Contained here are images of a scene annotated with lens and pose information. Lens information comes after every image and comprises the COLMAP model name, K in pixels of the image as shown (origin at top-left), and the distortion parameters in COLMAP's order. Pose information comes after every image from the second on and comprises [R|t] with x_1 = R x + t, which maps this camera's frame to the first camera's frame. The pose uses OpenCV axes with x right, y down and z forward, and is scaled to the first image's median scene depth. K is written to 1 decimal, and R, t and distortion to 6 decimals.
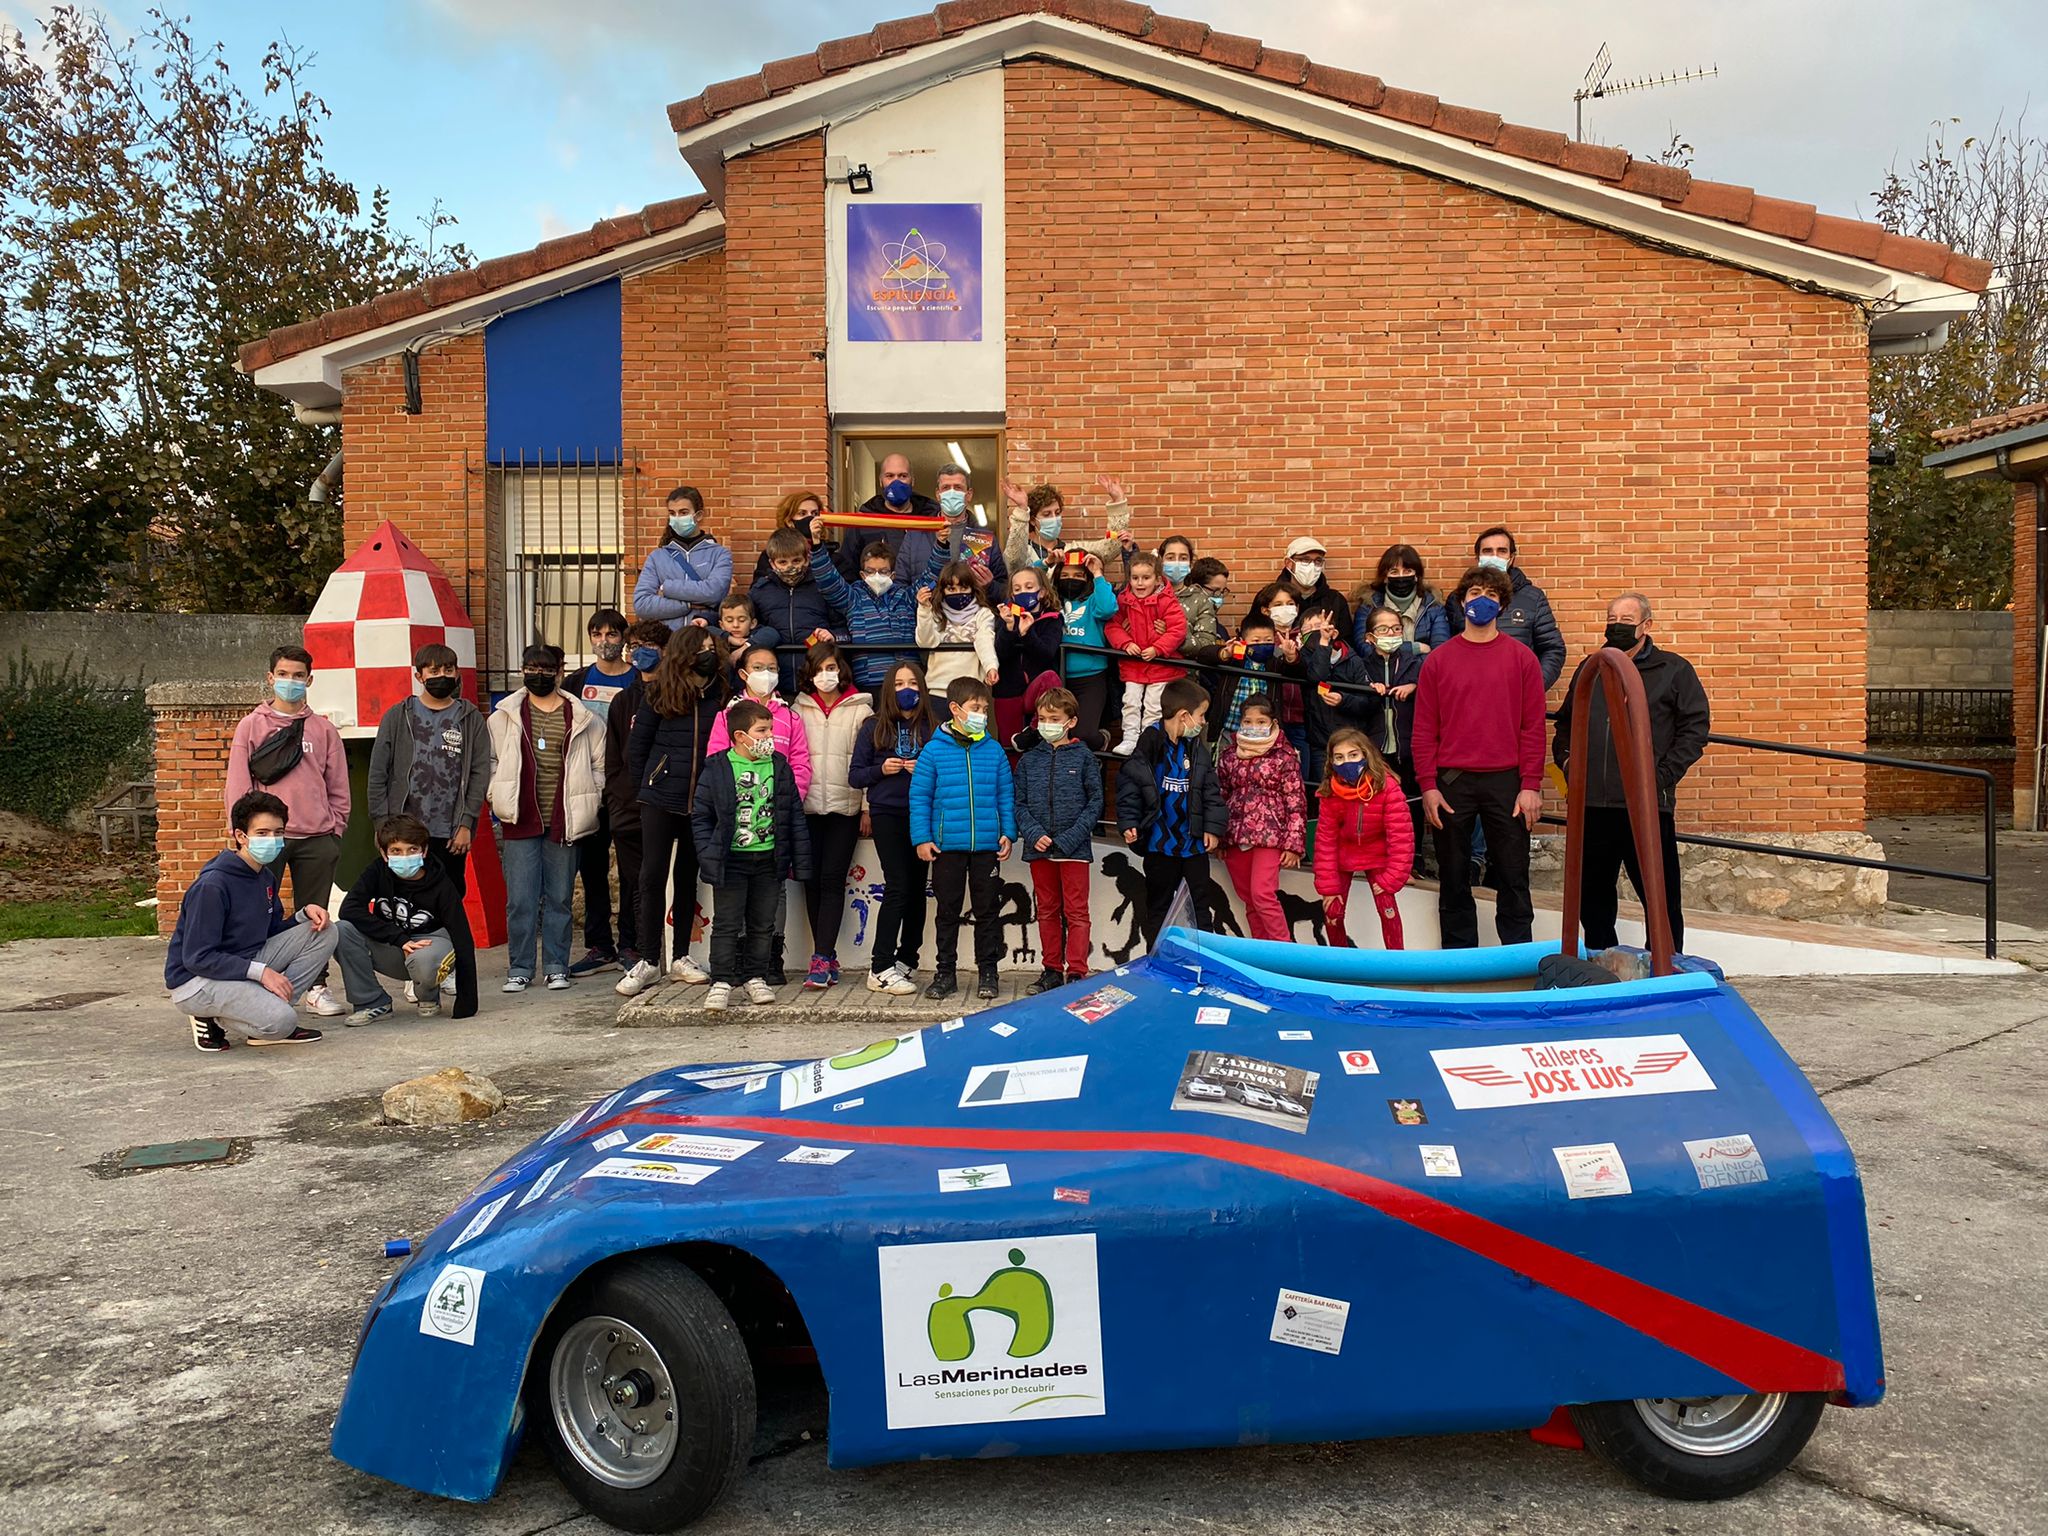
lens RADIAL K [[1529.8, 0, 1023.0], [0, 1529.8, 780.9], [0, 0, 1]] dist [0.043534, -0.016799]
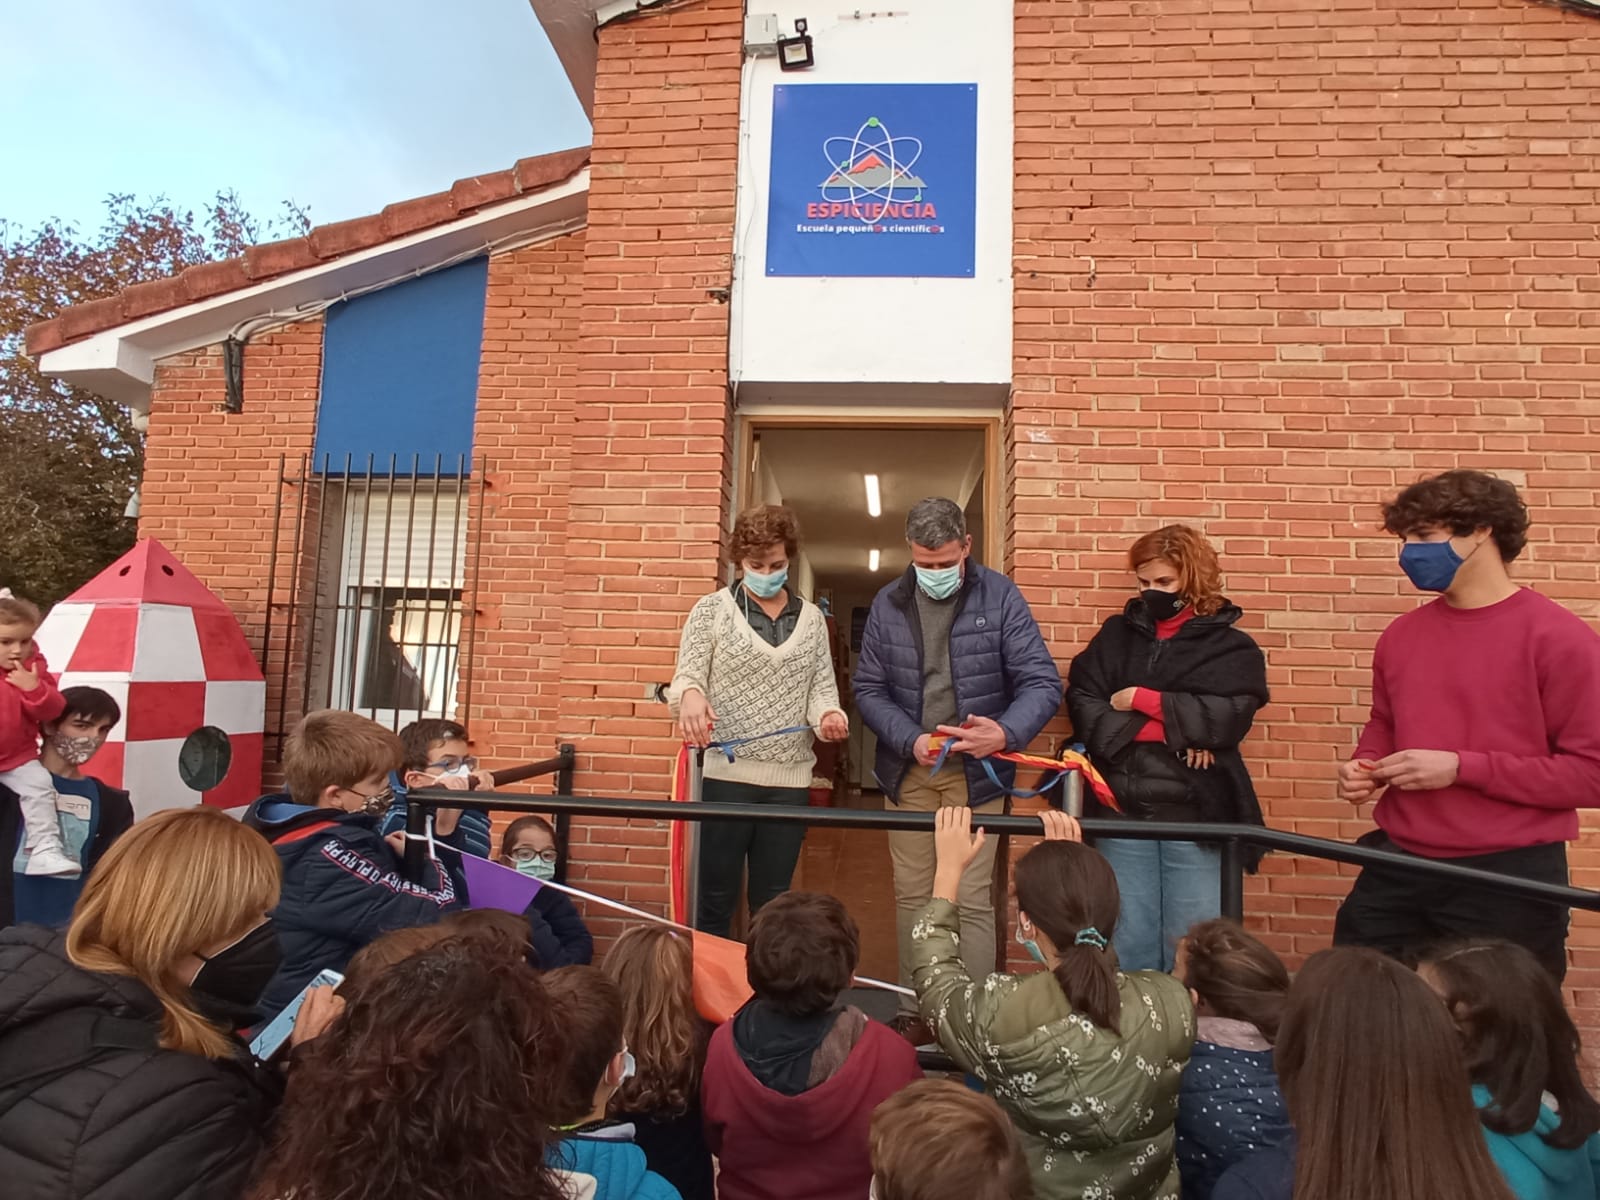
lens RADIAL K [[1195.2, 0, 798.5], [0, 1195.2, 597.5], [0, 0, 1]] dist [0.043534, -0.016799]
pose [[0.996699, 0.033940, -0.073749, -0.057789], [-0.044284, 0.988660, -0.143490, -0.080642], [0.068043, 0.146282, 0.986900, 0.518998]]
